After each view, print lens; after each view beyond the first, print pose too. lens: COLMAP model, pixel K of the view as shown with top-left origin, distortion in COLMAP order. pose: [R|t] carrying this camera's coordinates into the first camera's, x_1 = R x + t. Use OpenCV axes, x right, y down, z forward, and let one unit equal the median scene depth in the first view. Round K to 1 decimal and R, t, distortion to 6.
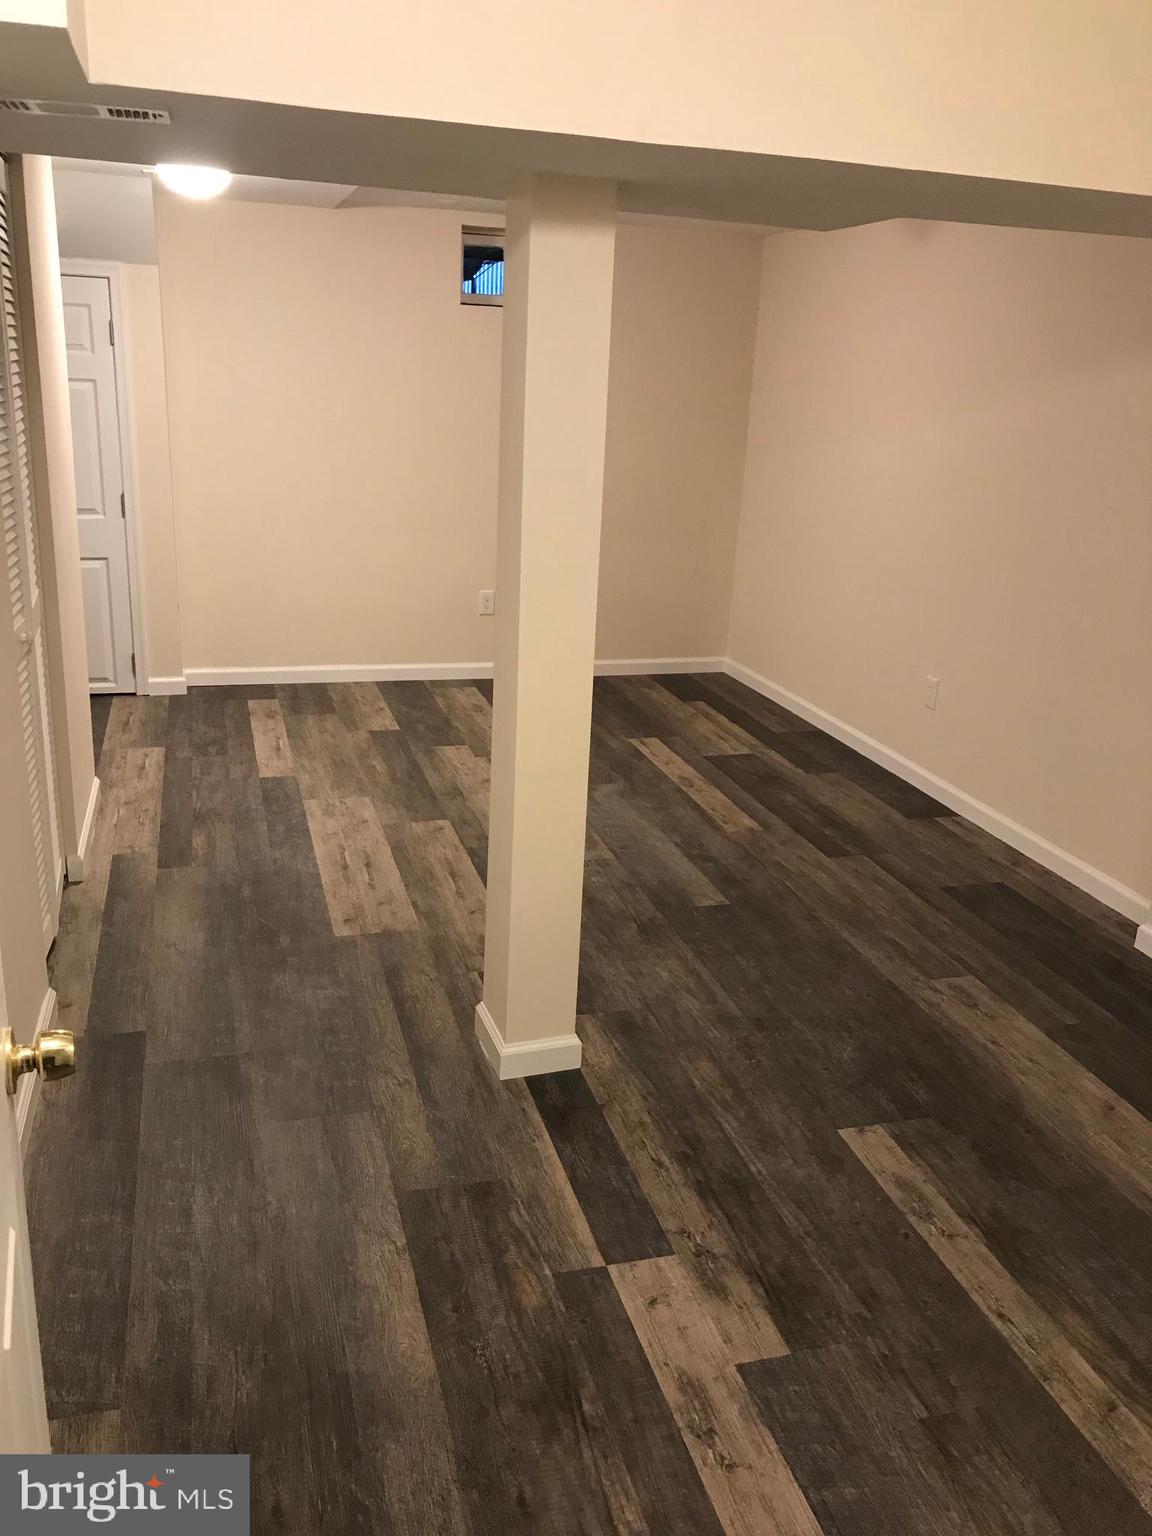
lens RADIAL K [[1267.2, 0, 576.4], [0, 1267.2, 766.8], [0, 0, 1]] dist [-0.007408, -0.034672]
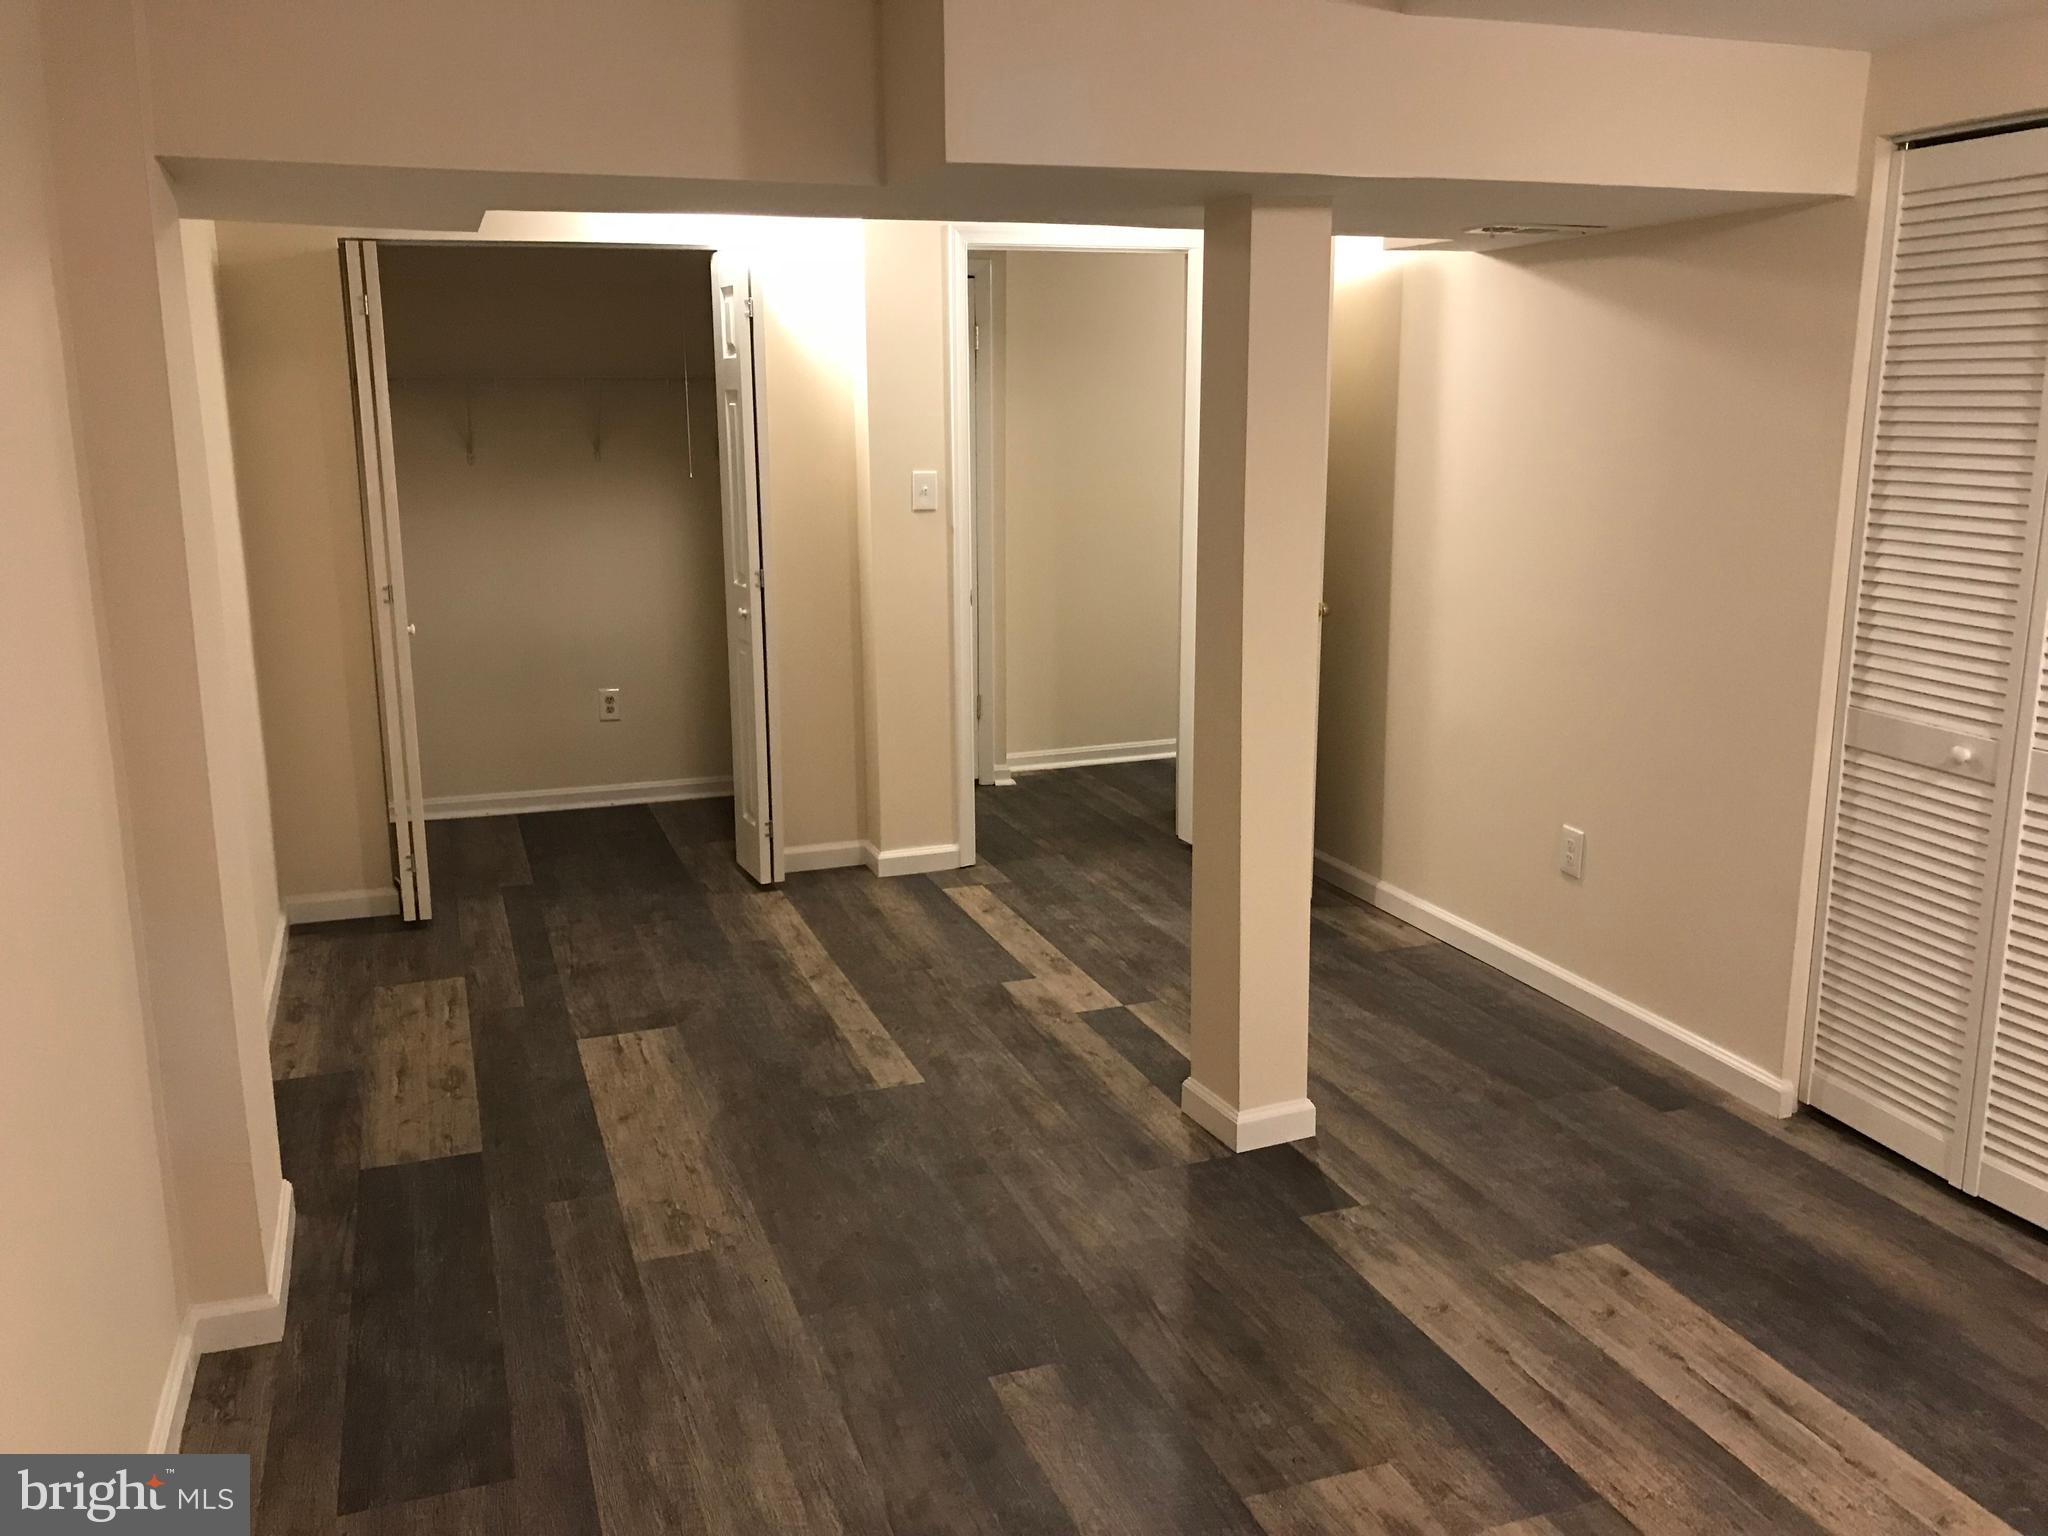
lens RADIAL K [[1689.6, 0, 1023.6], [0, 1689.6, 769.0], [0, 0, 1]] dist [-0.007408, -0.034672]
pose [[-0.997452, -0.019191, -0.068718, 0.202552], [-0.050863, 0.866695, 0.496238, -0.572026], [0.050034, 0.498469, -0.865463, 1.871901]]
